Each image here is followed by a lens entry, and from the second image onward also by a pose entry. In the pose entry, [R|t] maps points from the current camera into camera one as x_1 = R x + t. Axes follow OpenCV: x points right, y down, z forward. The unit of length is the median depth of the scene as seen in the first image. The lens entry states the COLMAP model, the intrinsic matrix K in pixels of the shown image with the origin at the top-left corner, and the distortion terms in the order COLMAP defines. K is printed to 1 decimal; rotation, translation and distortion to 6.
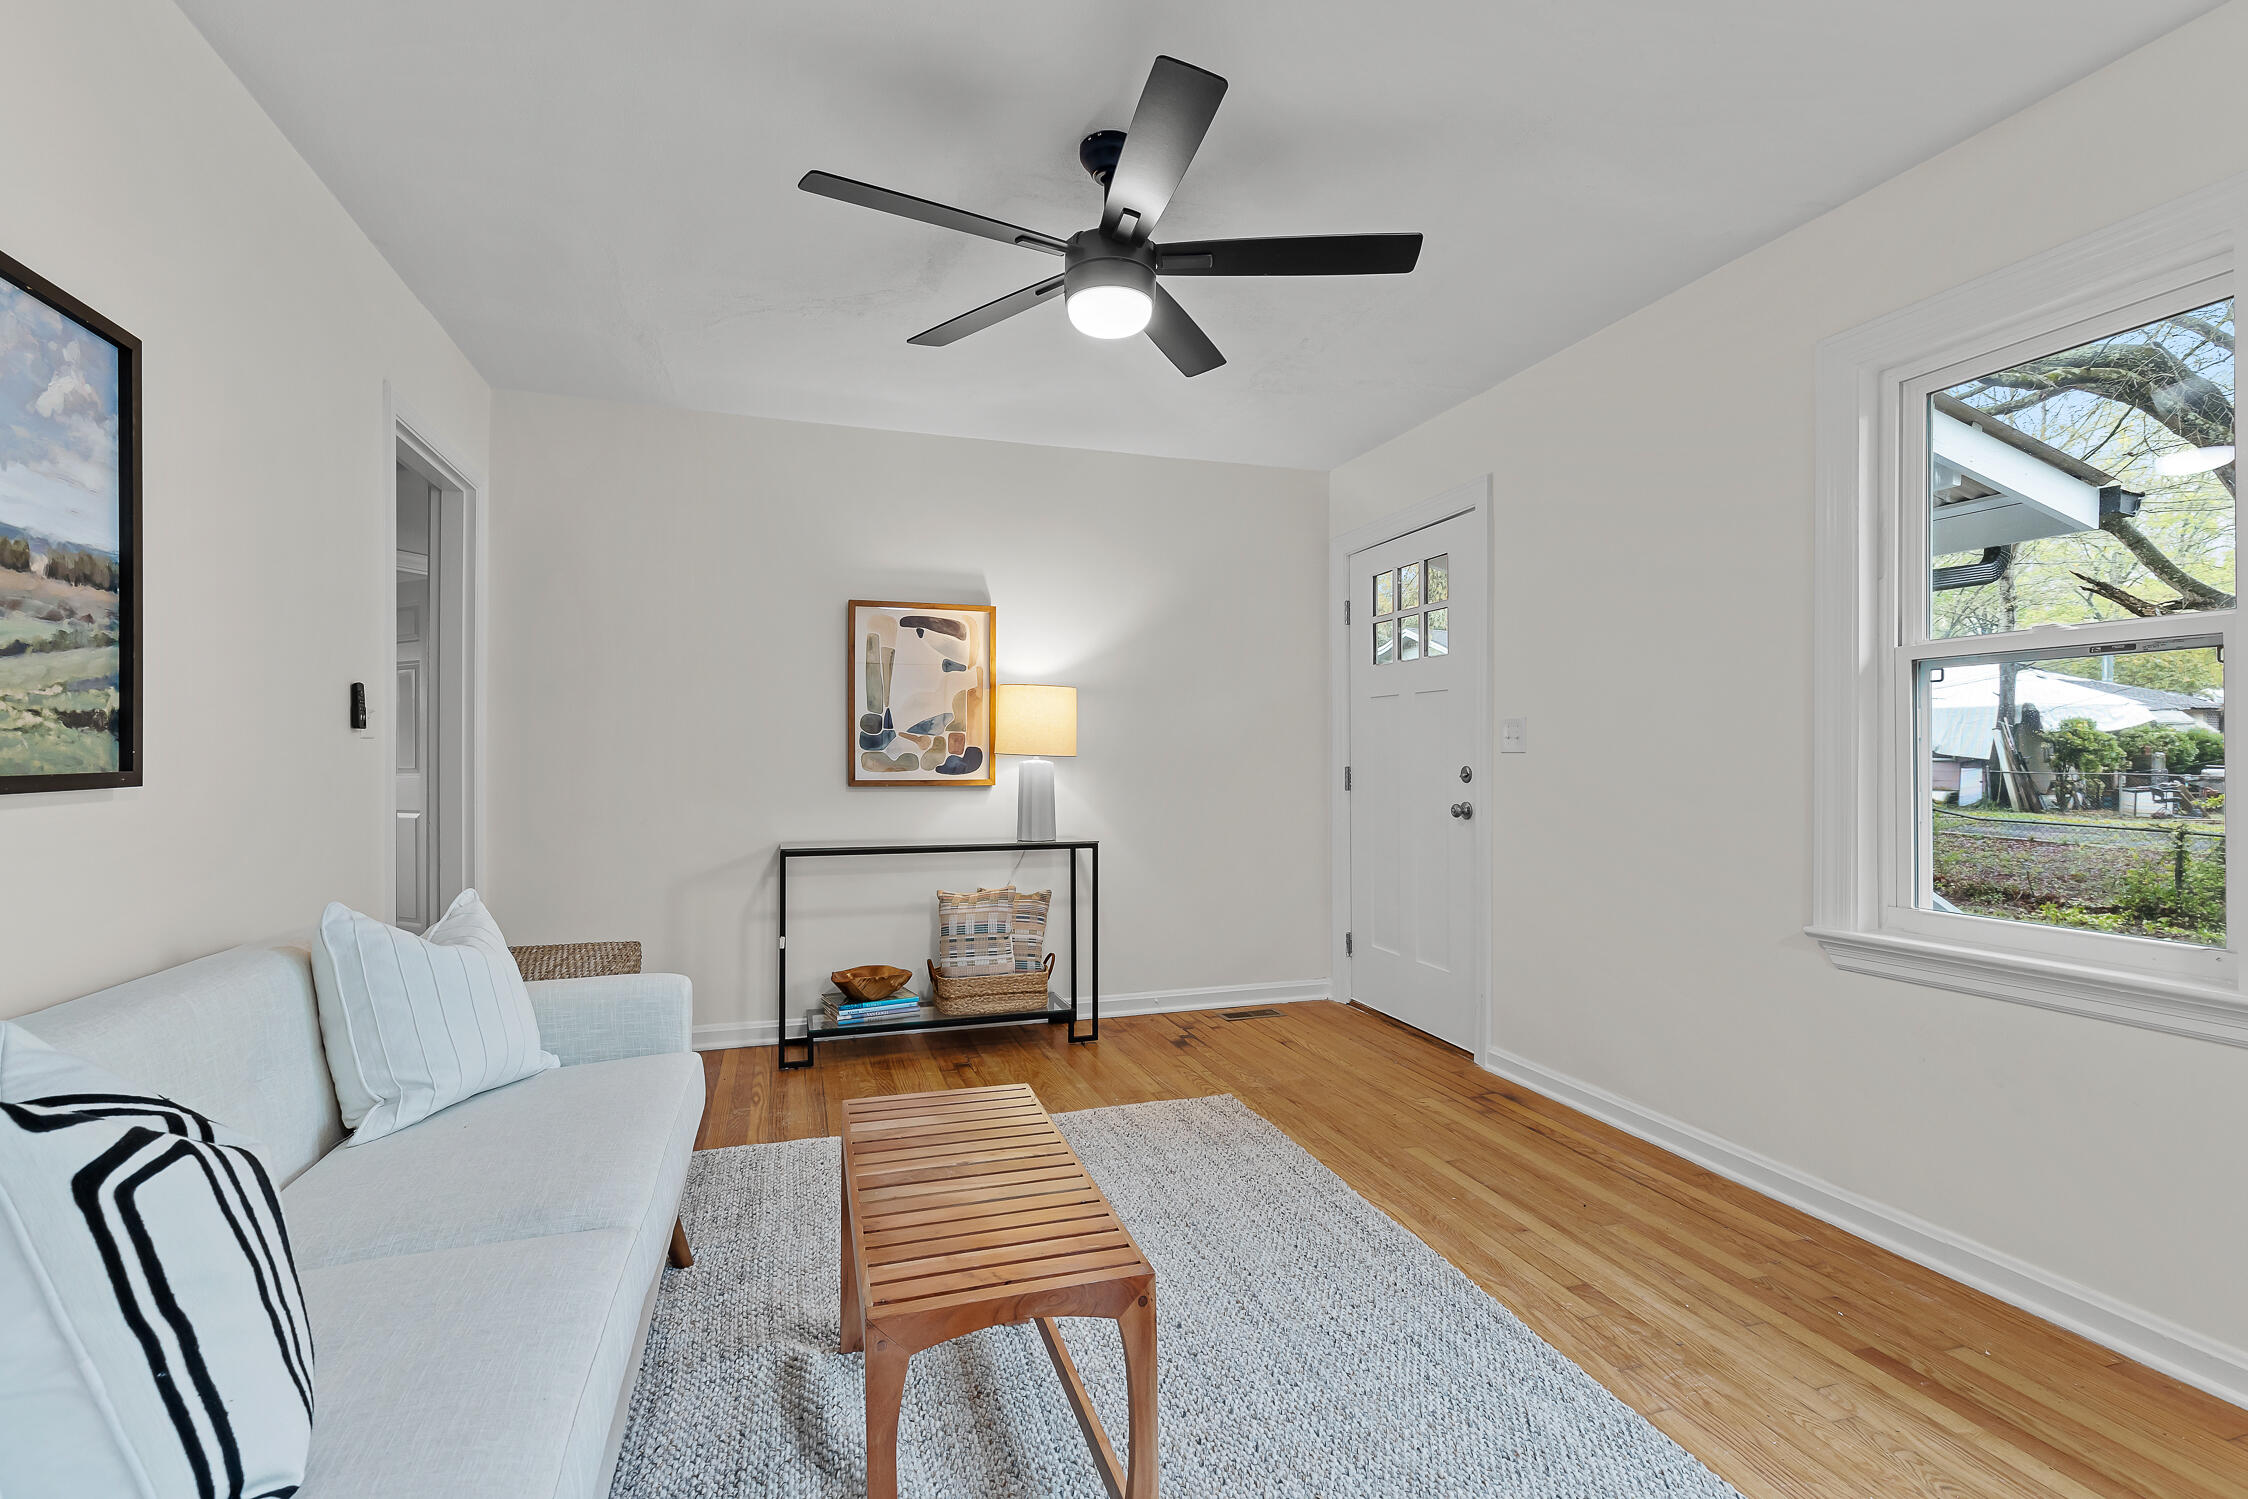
lens RADIAL K [[1037.2, 0, 1124.0], [0, 1037.2, 749.5], [0, 0, 1]] dist [-0.000861, -0.000436]
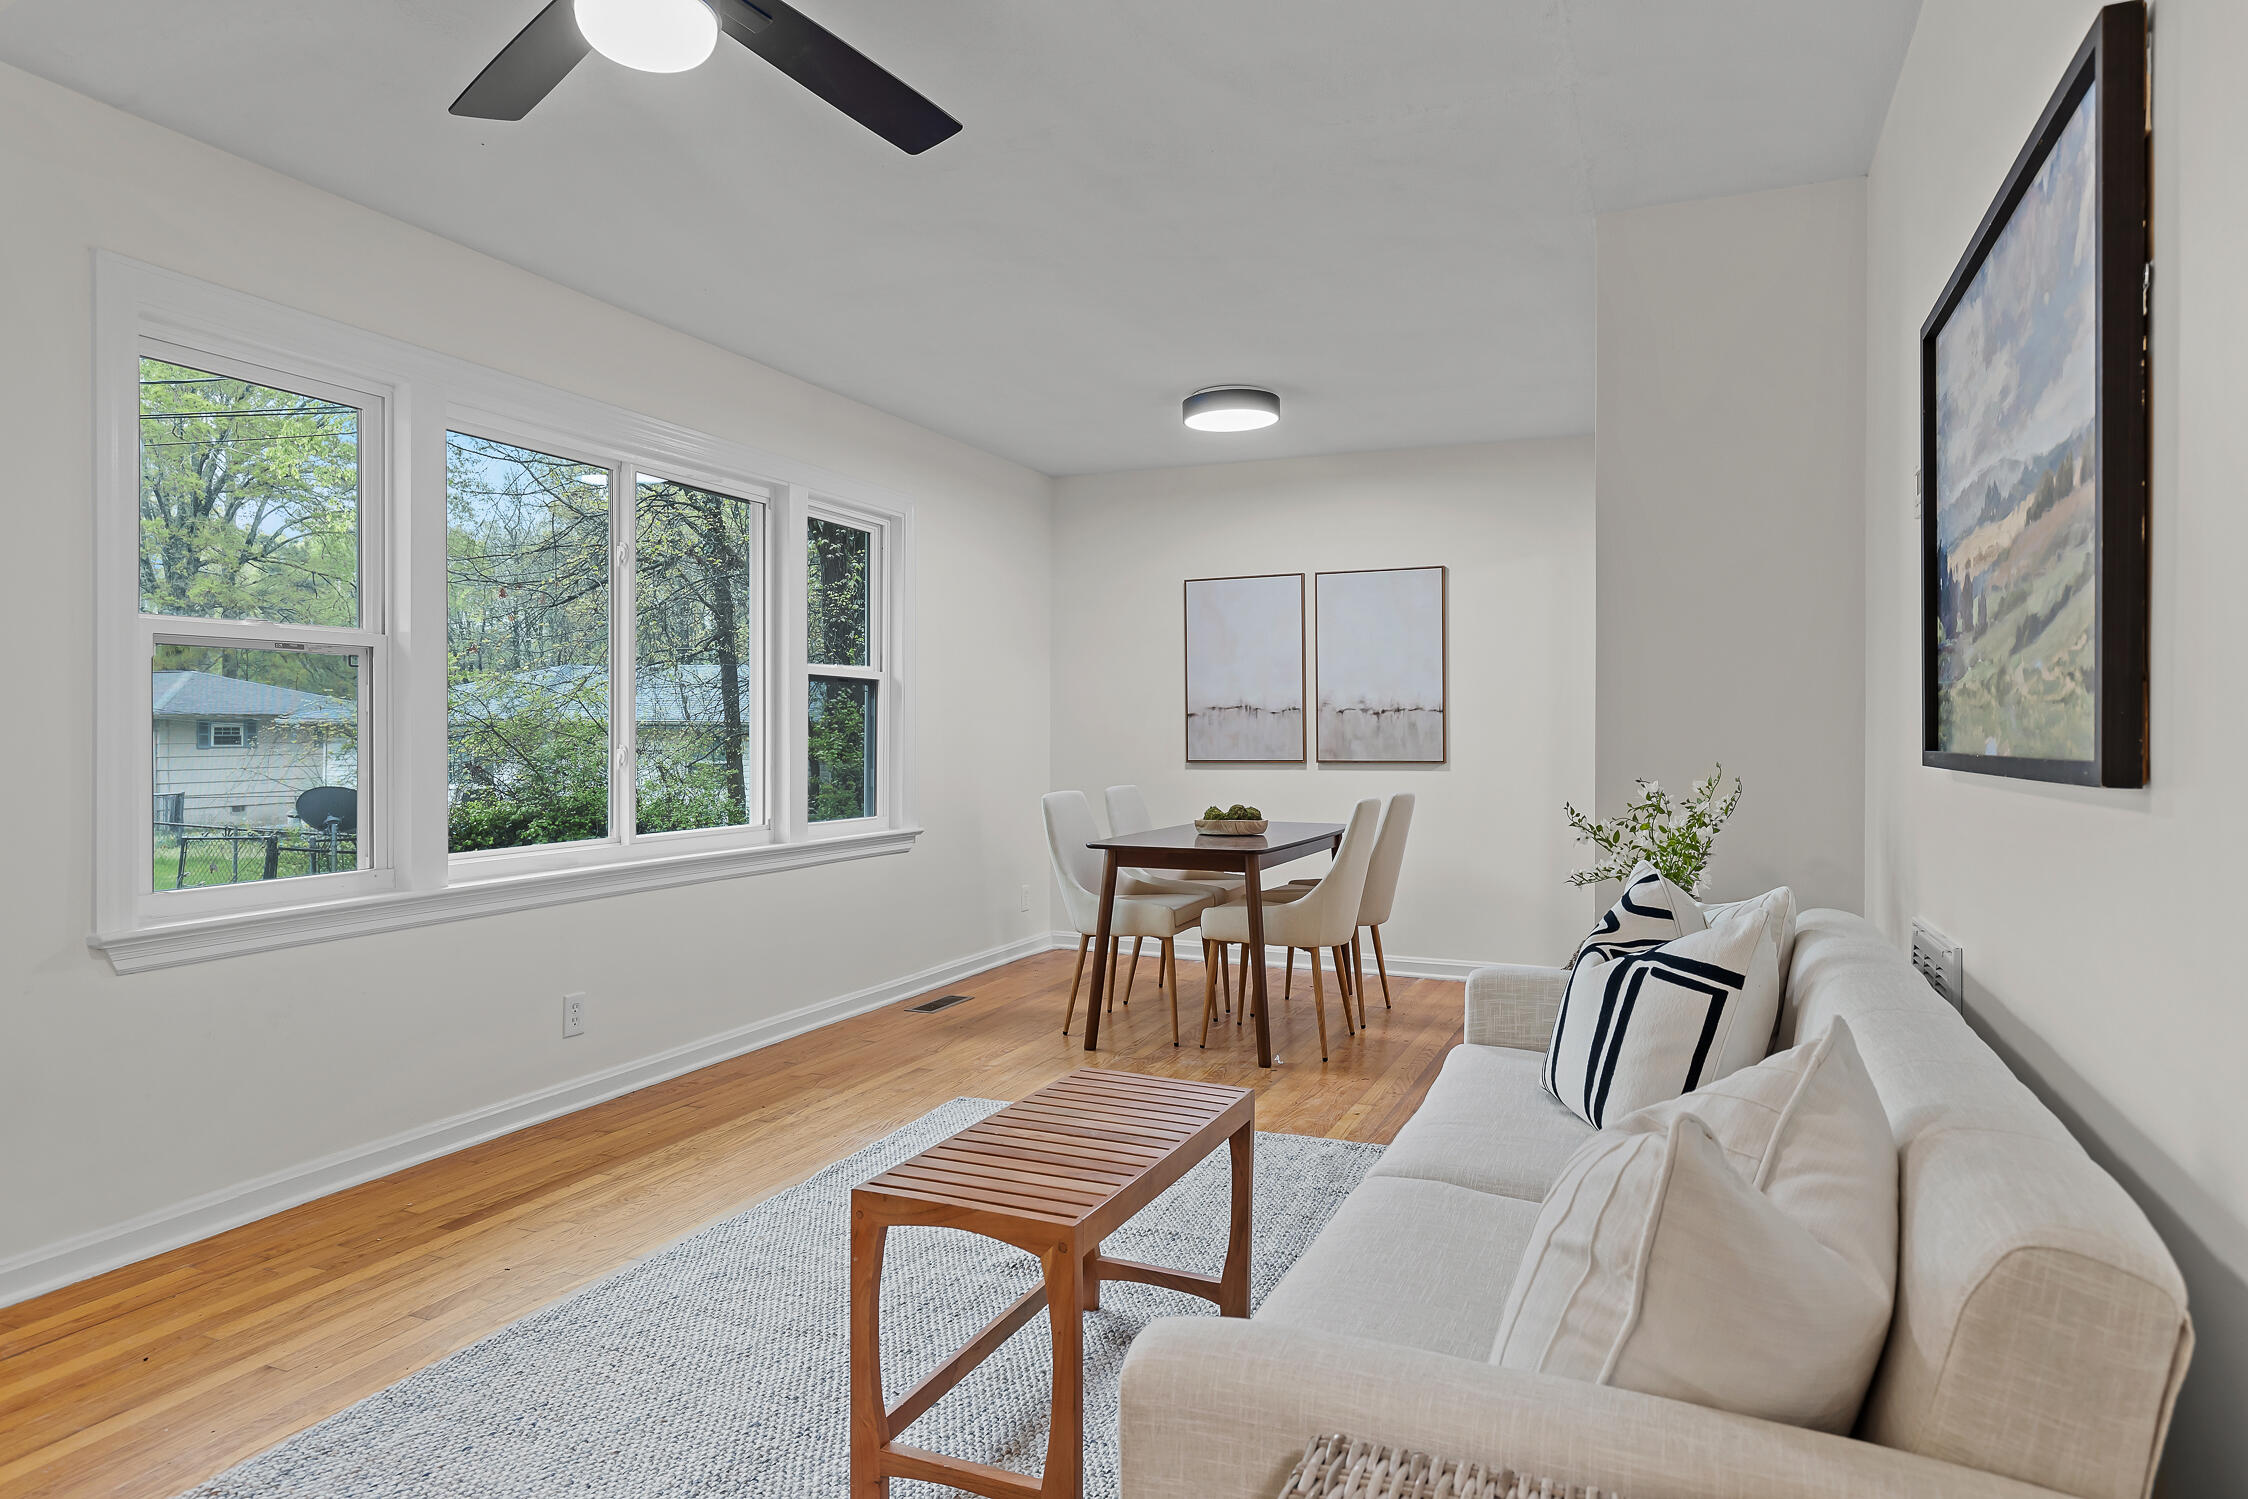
lens RADIAL K [[1217.5, 0, 1124.0], [0, 1217.5, 749.5], [0, 0, 1]] dist [0.001172, 0.000380]
pose [[-0.765653, -0.006345, 0.643222, -0.685052], [-0.010529, 0.999941, -0.002669, 0.014841], [-0.643168, -0.008816, -0.765675, 1.357725]]
